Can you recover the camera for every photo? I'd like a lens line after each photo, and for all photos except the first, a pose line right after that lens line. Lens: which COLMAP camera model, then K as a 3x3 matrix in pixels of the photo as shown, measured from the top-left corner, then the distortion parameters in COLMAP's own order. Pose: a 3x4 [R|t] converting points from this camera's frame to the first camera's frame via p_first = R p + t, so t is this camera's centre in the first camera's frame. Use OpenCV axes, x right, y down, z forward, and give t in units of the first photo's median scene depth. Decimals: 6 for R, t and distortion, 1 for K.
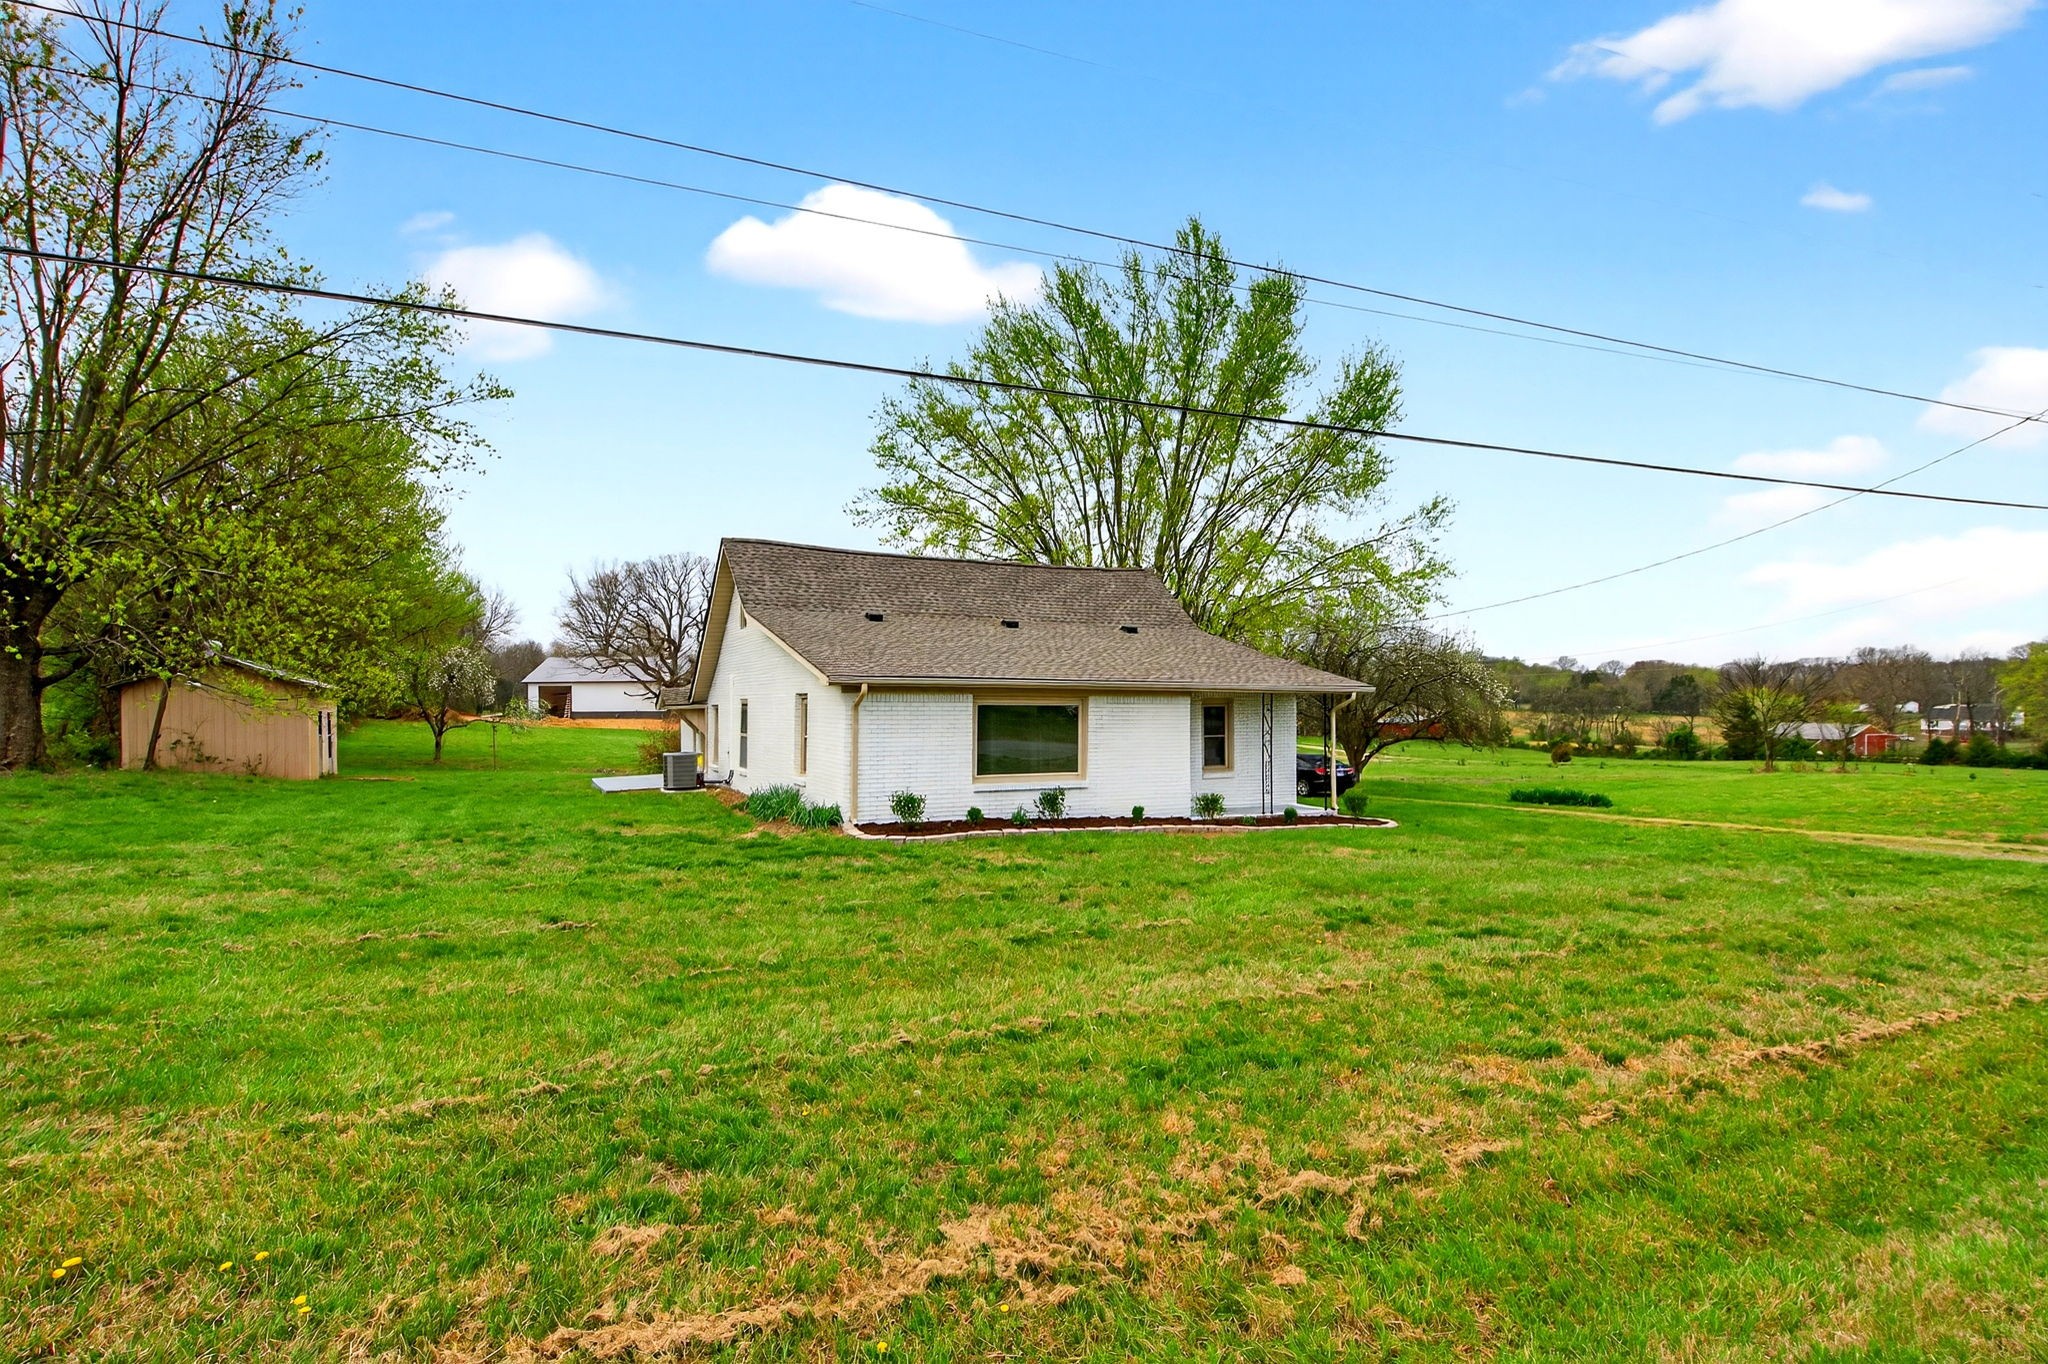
lens RADIAL K [[958.8, 0, 1024.0], [0, 958.8, 682.0], [0, 0, 1]] dist [0.000316, 0.000059]
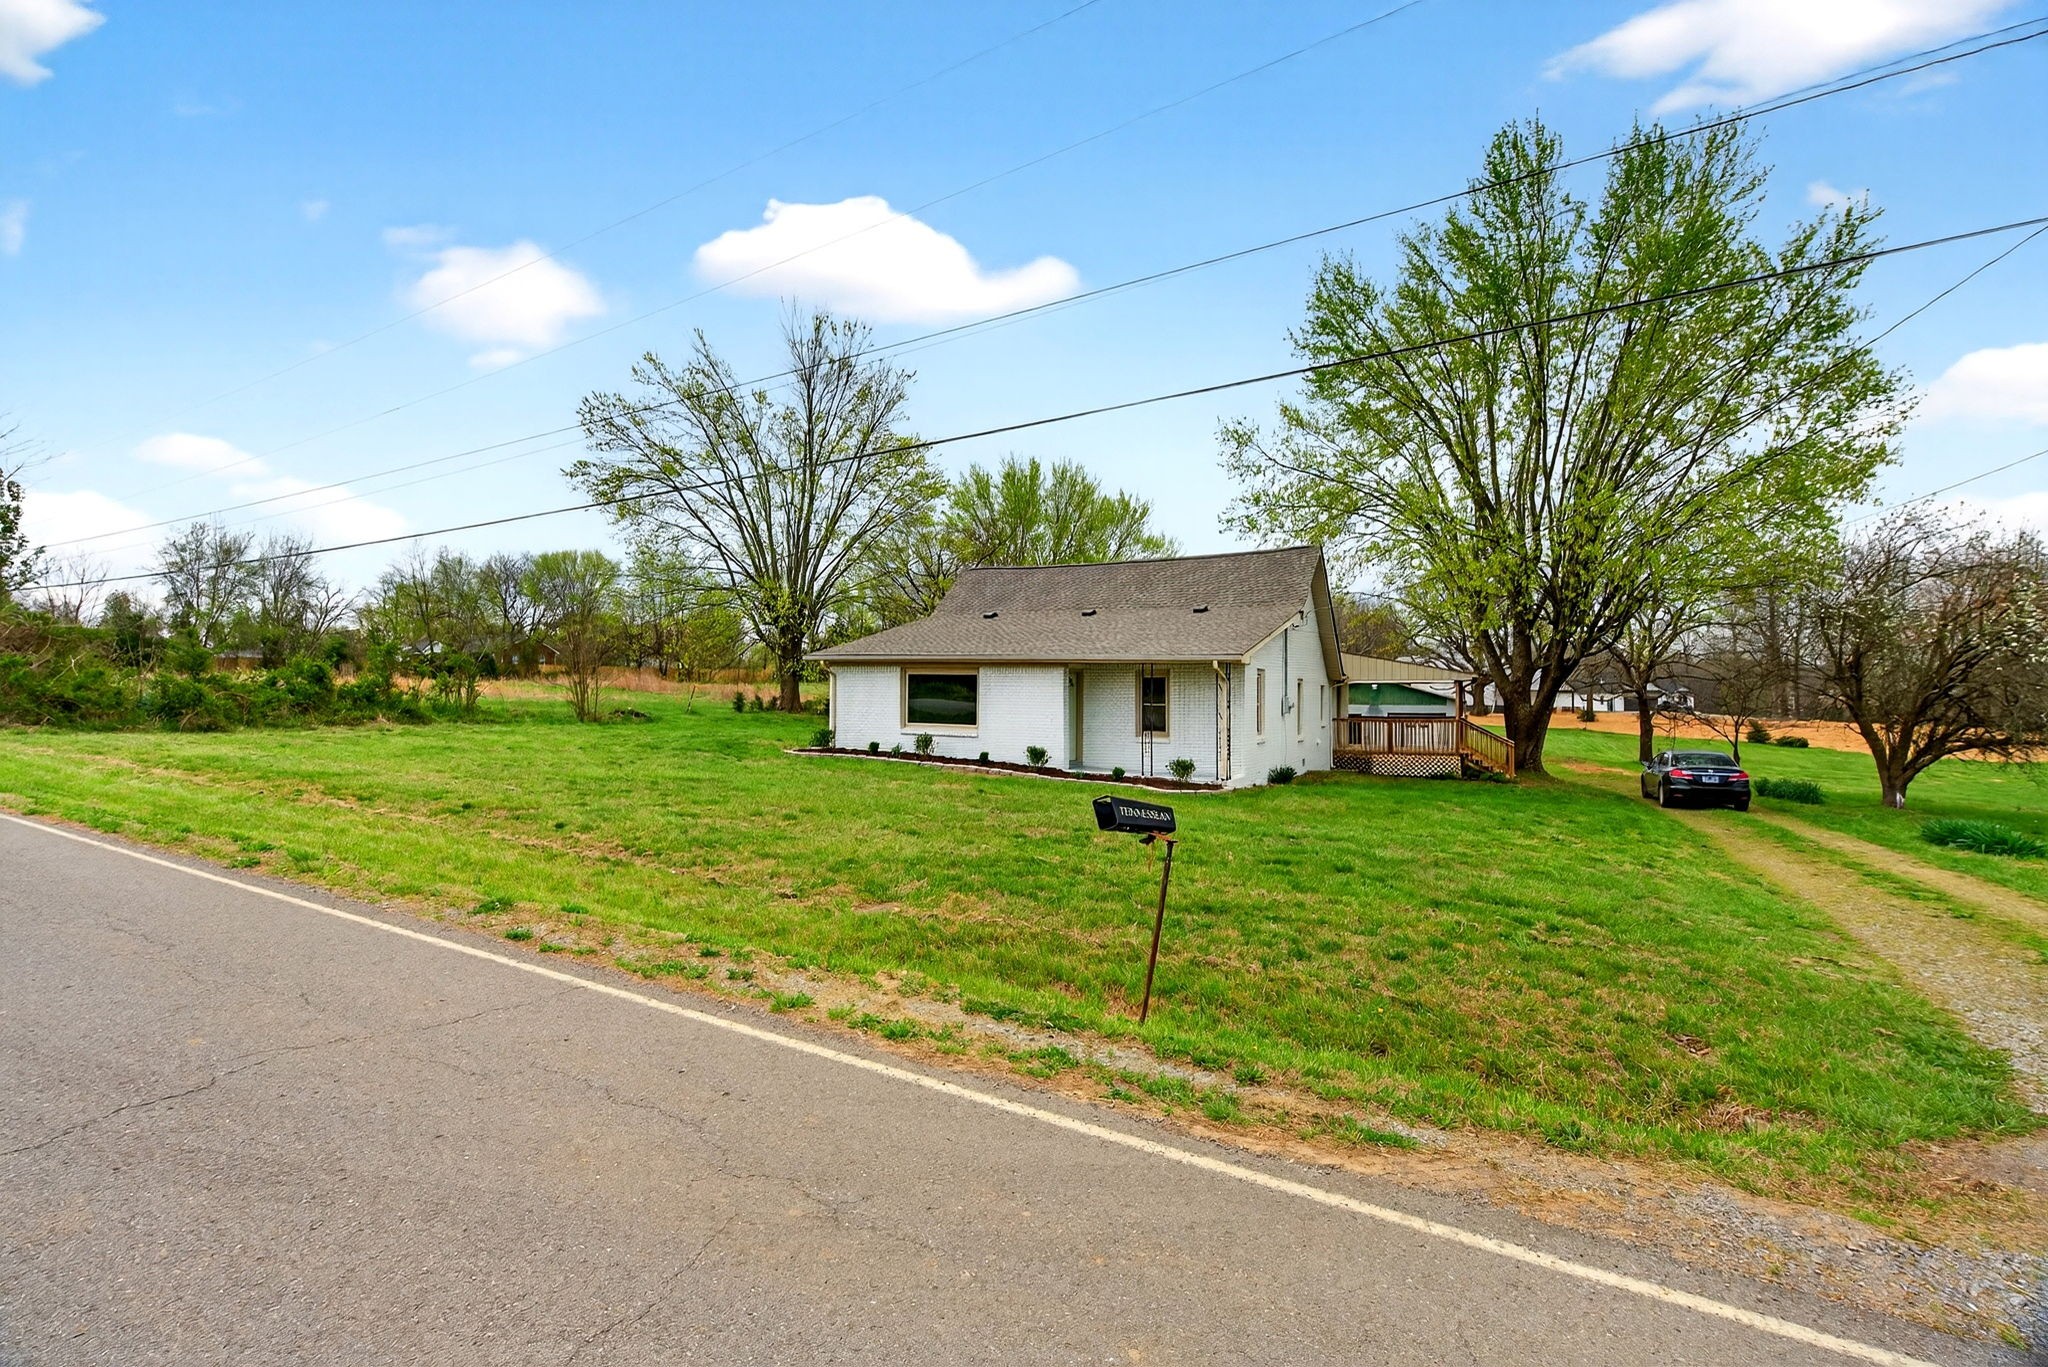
lens RADIAL K [[958.8, 0, 1024.0], [0, 958.8, 683.5], [0, 0, 1]] dist [0.000316, 0.000059]
pose [[0.555208, -0.012435, -0.831619, 1.202210], [0.004241, 0.999918, -0.012120, 0.054085], [0.831701, 0.003202, 0.555215, 0.333229]]
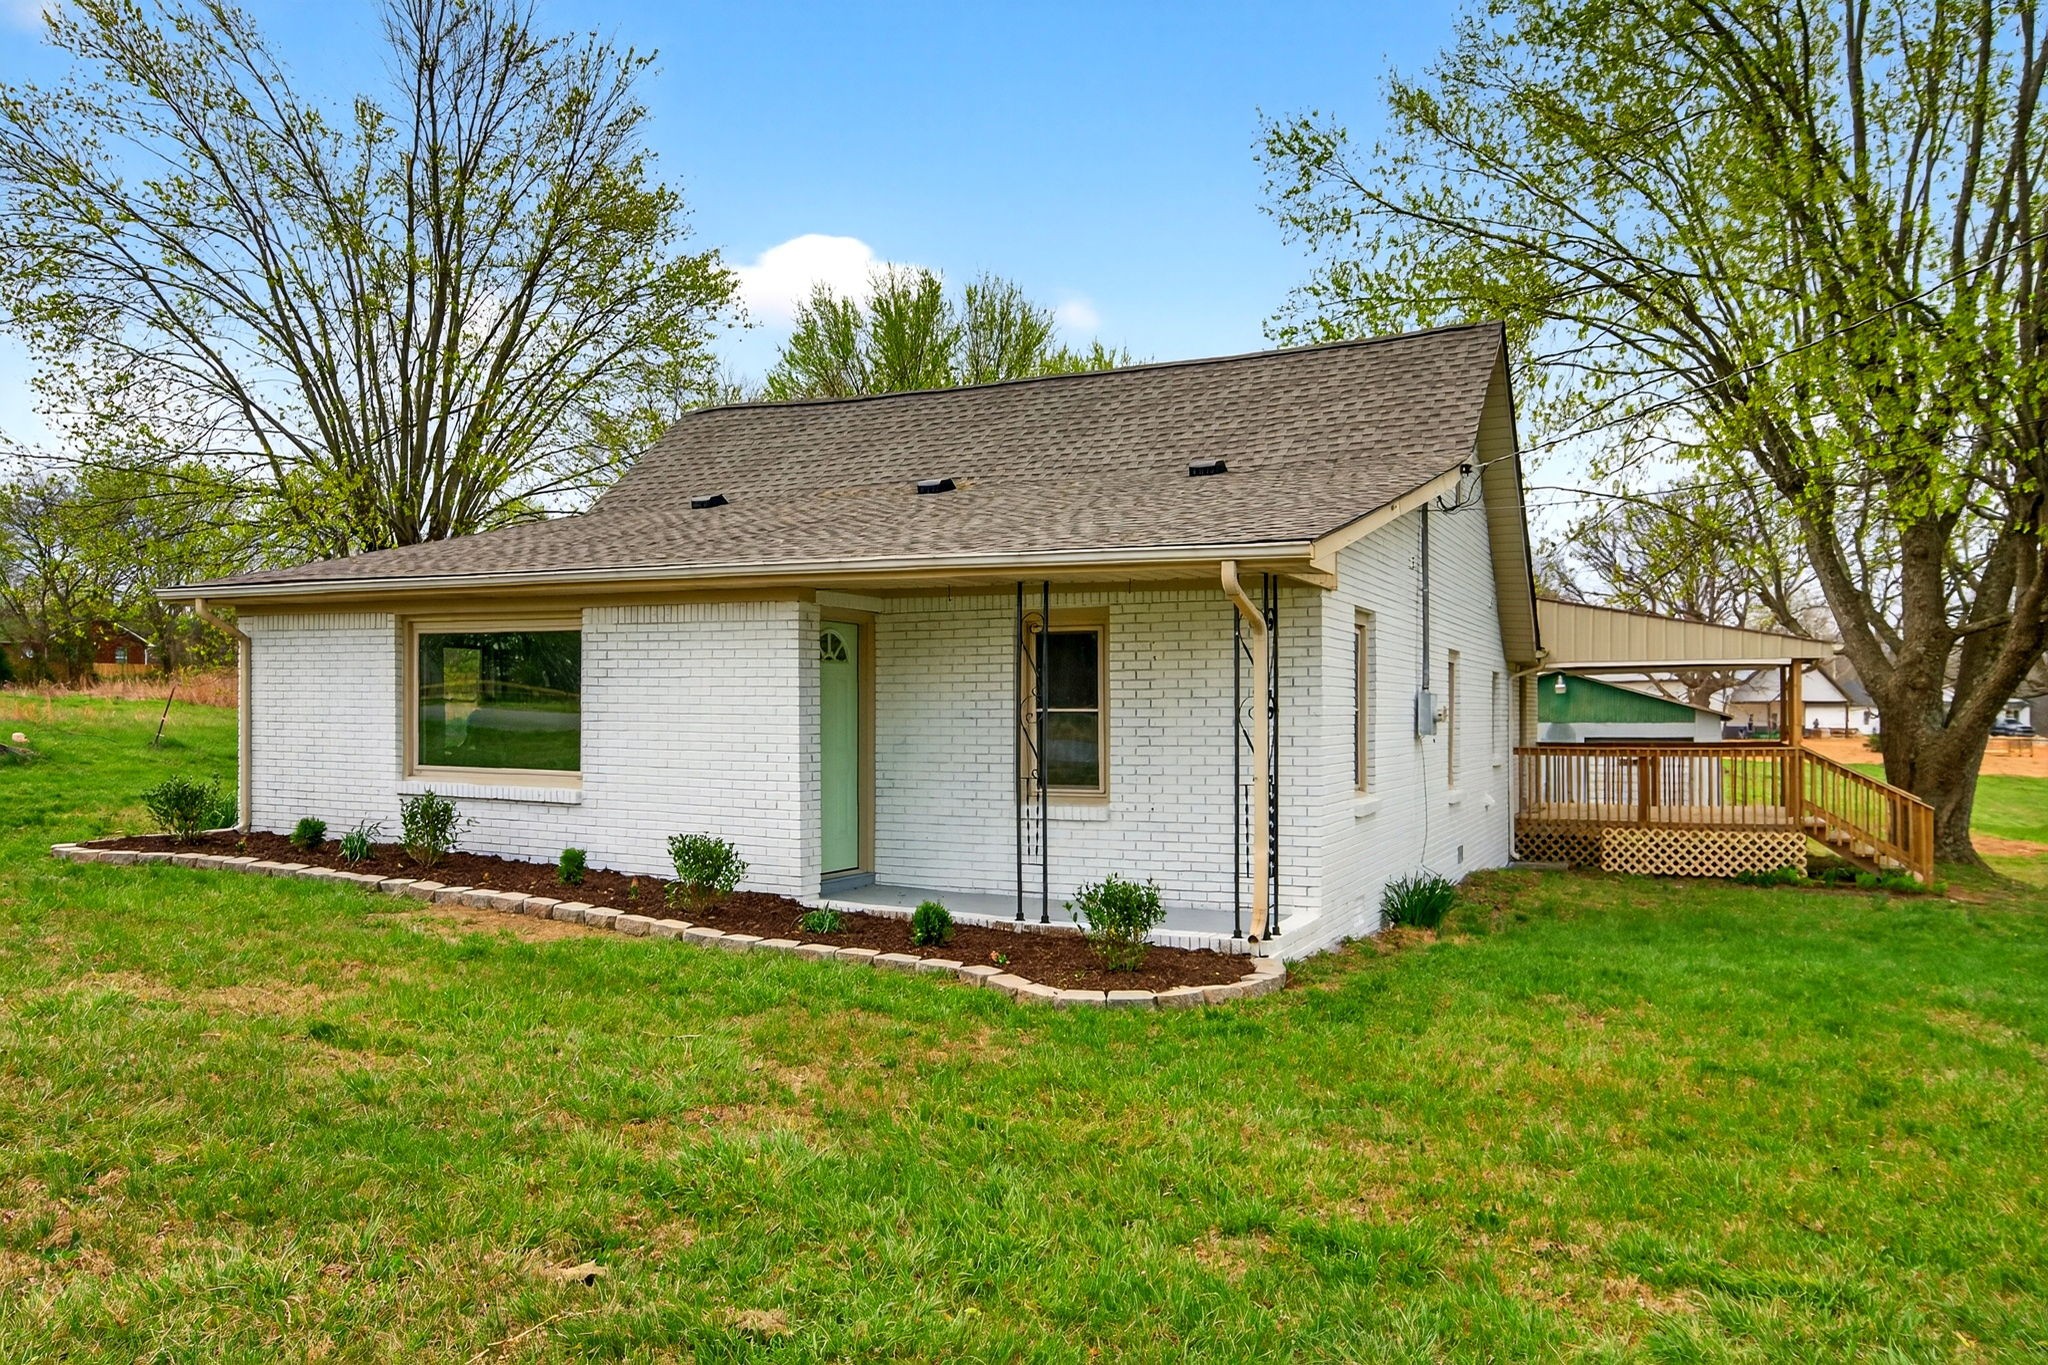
lens RADIAL K [[1545.7, 0, 1024.0], [0, 1545.7, 682.5], [0, 0, 1]] dist [0.001290, 0.001590]
pose [[0.587984, -0.019632, -0.808634, 0.811956], [0.006855, 0.999790, -0.019288, 0.068611], [0.808843, 0.005798, 0.587996, 0.743638]]
